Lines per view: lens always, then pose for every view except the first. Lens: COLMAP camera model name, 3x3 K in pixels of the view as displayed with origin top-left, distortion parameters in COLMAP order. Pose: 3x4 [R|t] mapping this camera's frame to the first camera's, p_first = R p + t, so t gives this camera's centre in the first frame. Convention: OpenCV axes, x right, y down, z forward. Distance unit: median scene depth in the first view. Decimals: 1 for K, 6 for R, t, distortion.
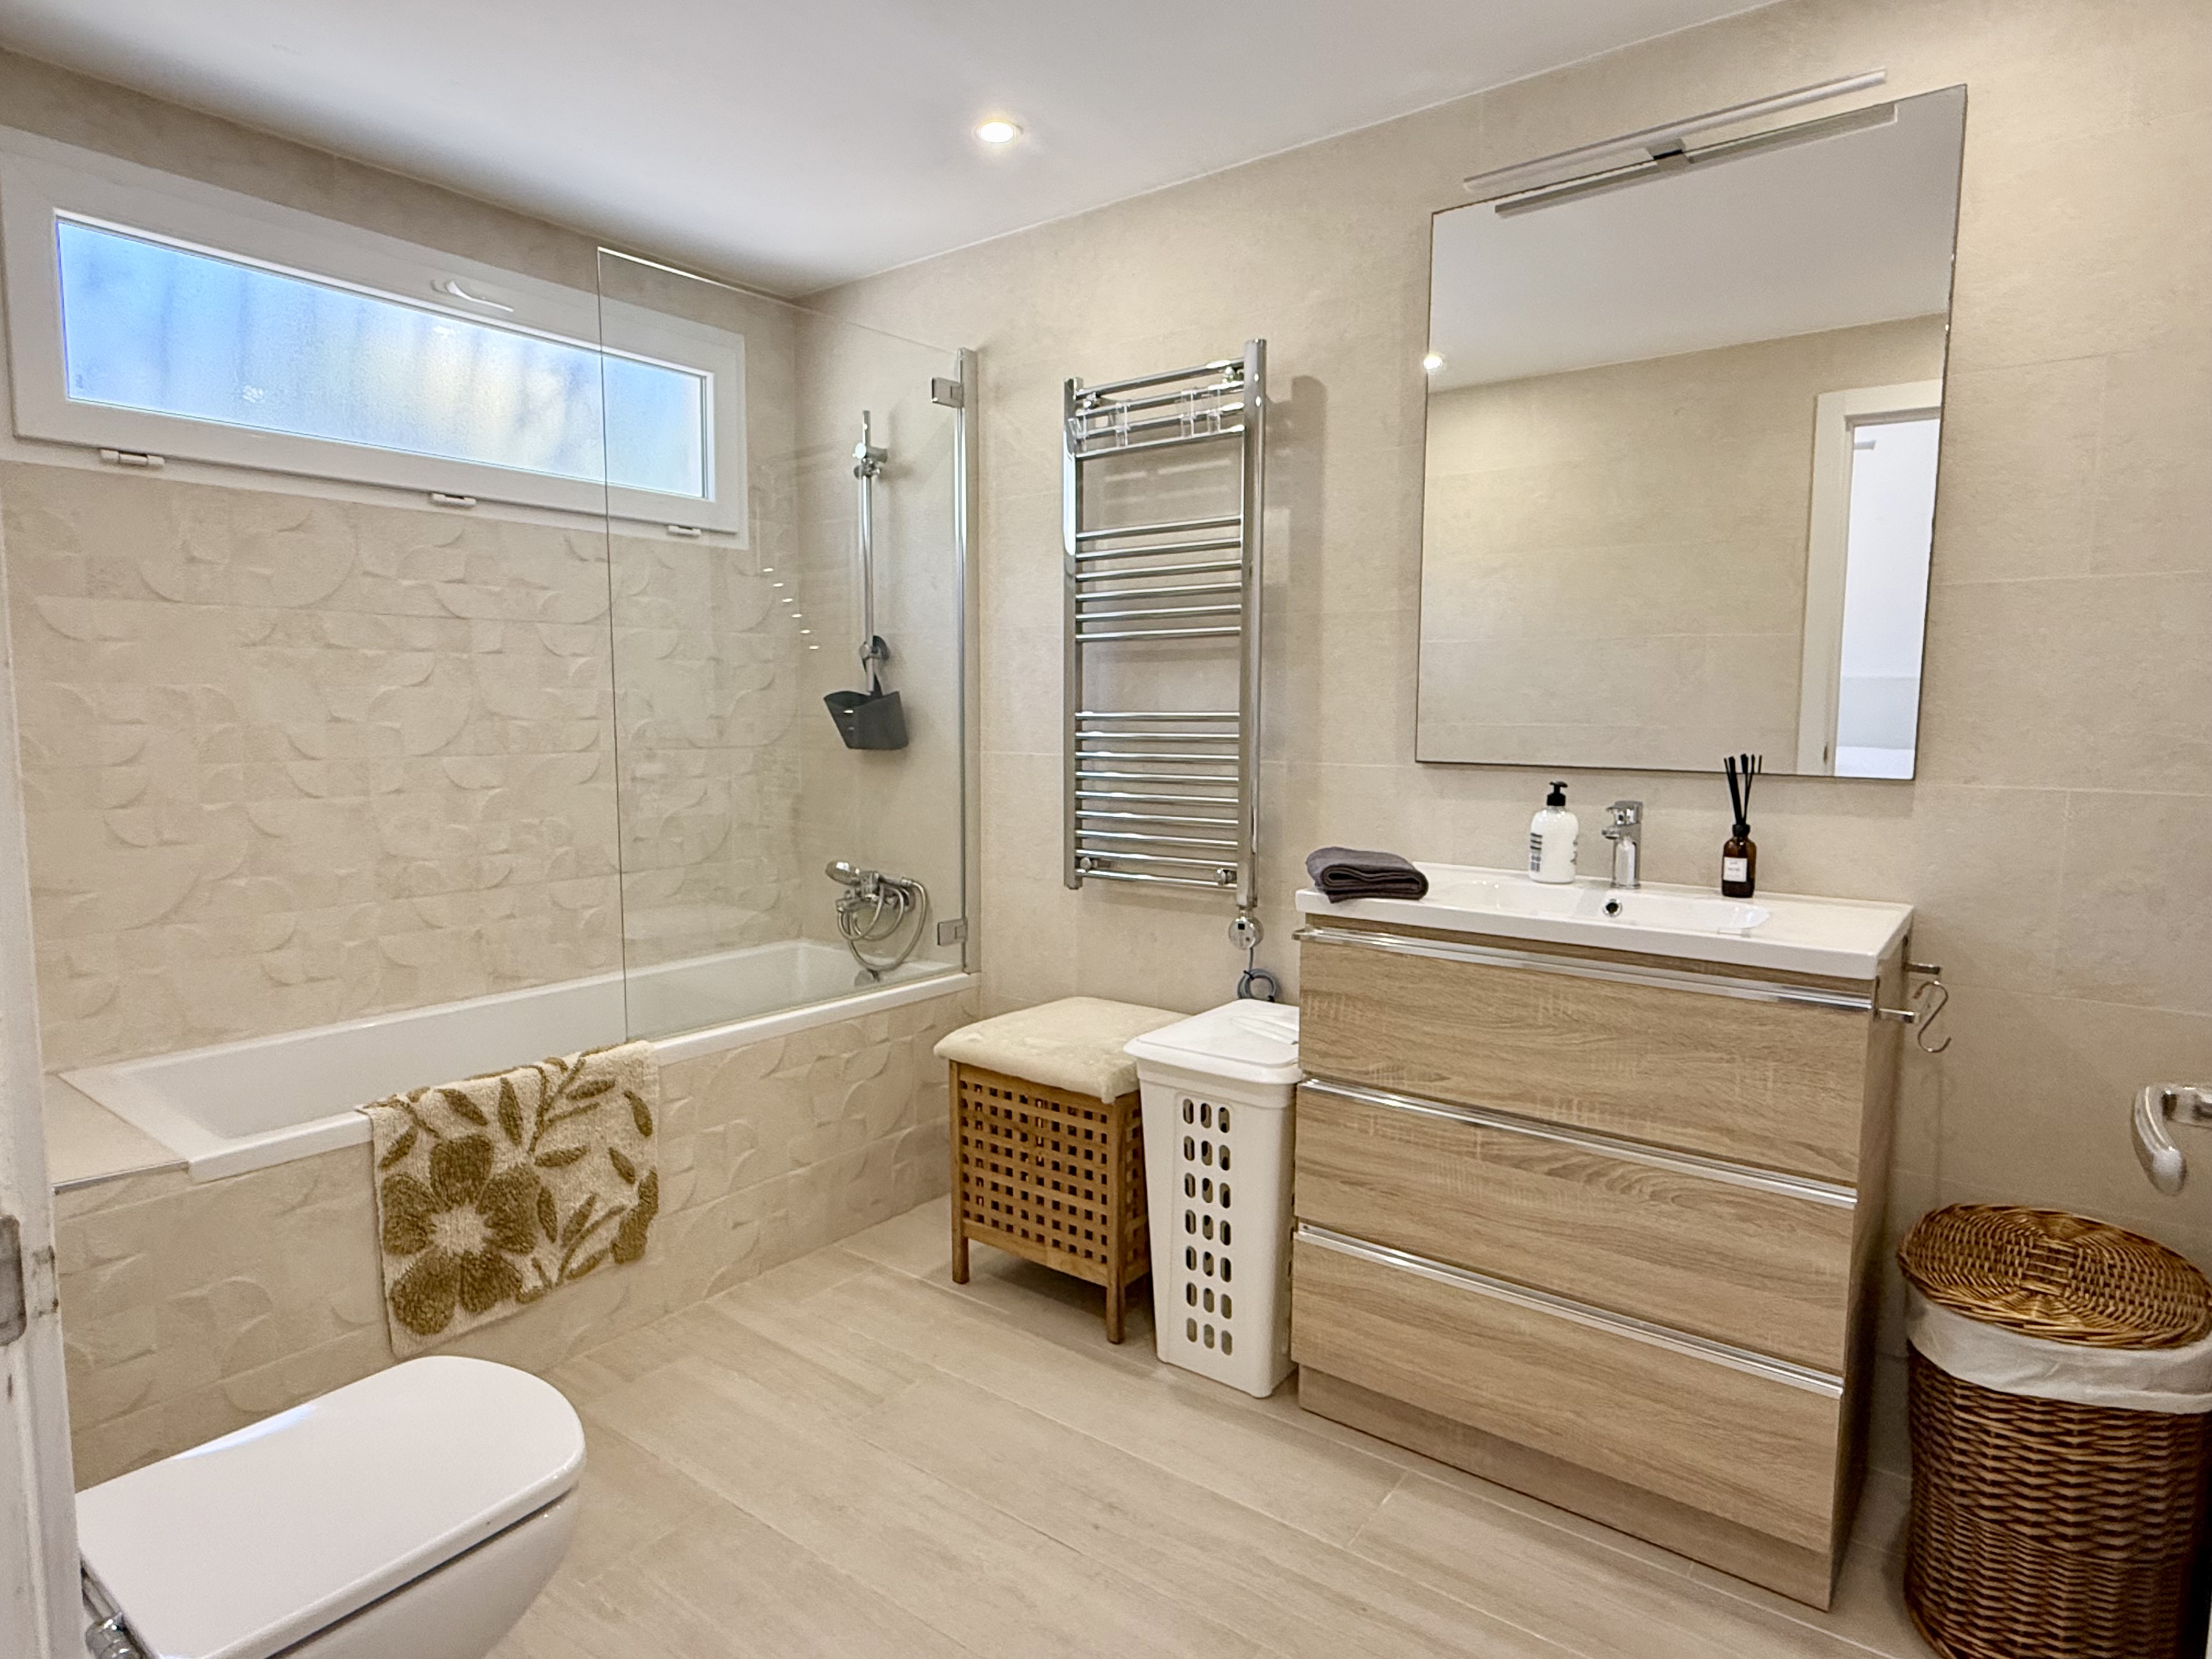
lens RADIAL K [[1262.0, 0, 1099.0], [0, 1262.0, 837.5], [0, 0, 1]] dist [-0.000227, 0.000196]
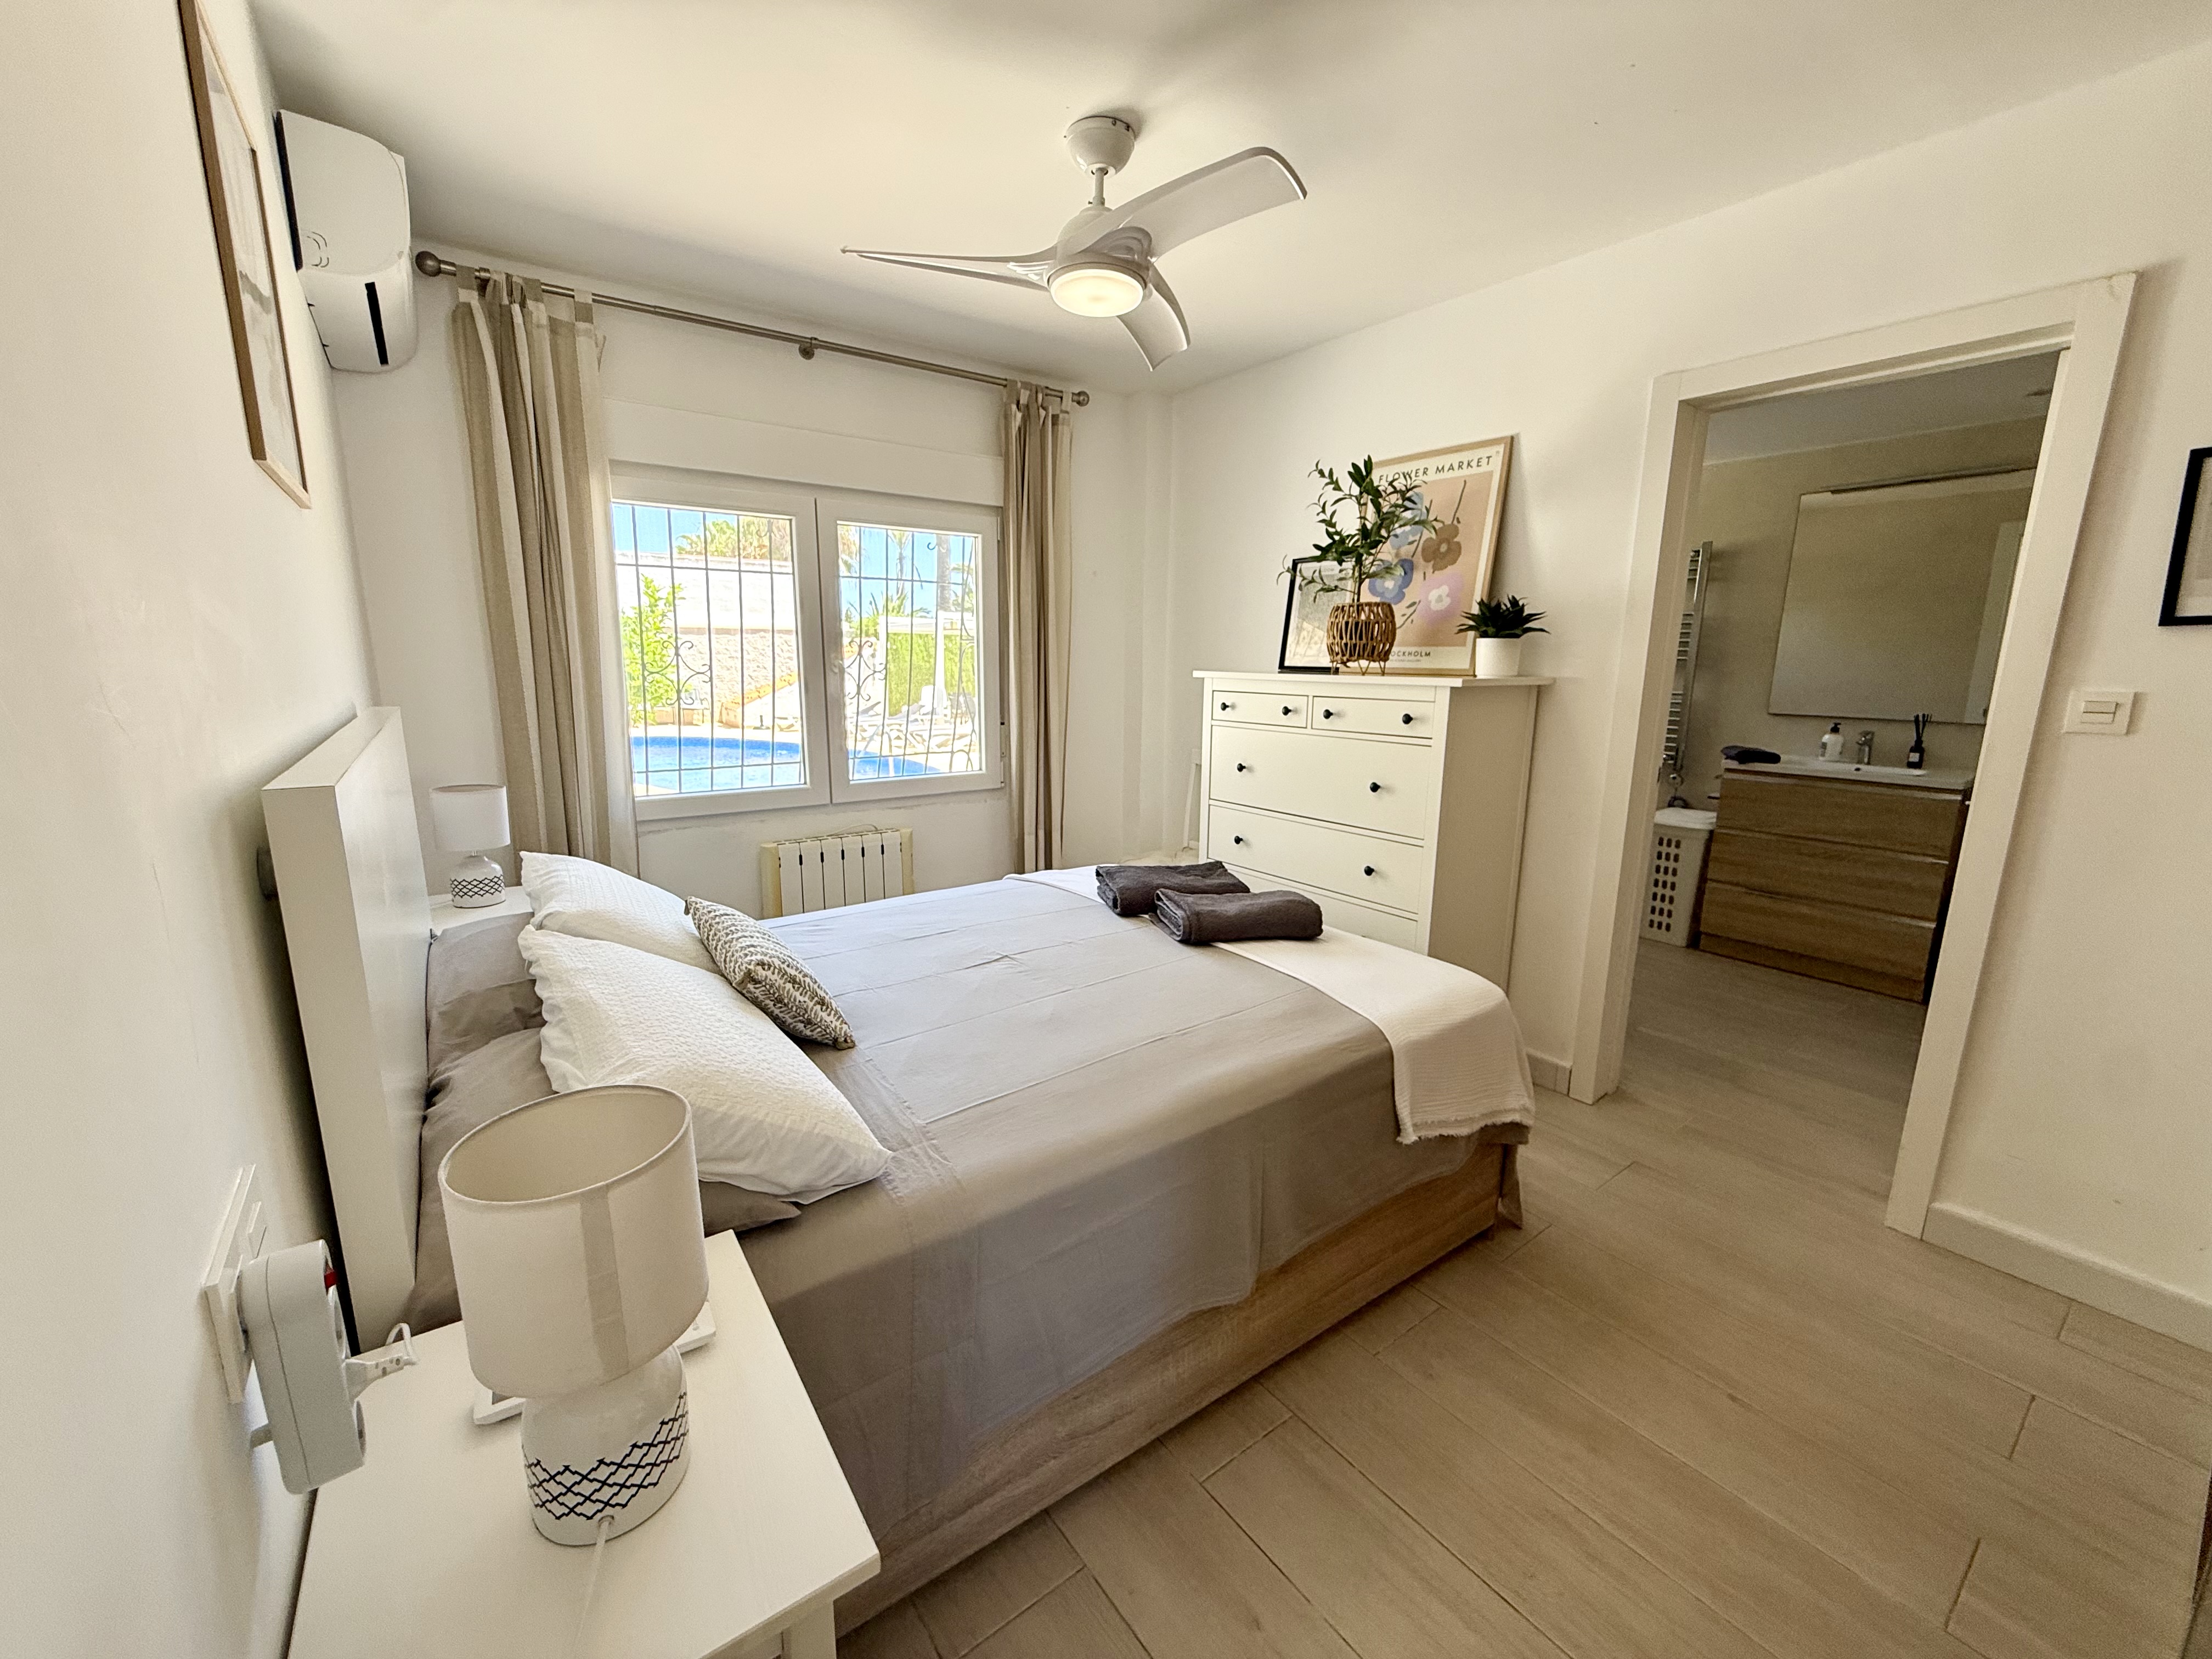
lens RADIAL K [[881.5, 0, 1109.5], [0, 881.5, 834.0], [0, 0, 1]] dist [0.001839, 0.000100]
pose [[0.961832, 0.061247, -0.266697, -0.605385], [-0.037629, 0.994975, 0.092788, 0.073791], [0.271040, -0.079211, 0.959303, -1.224878]]
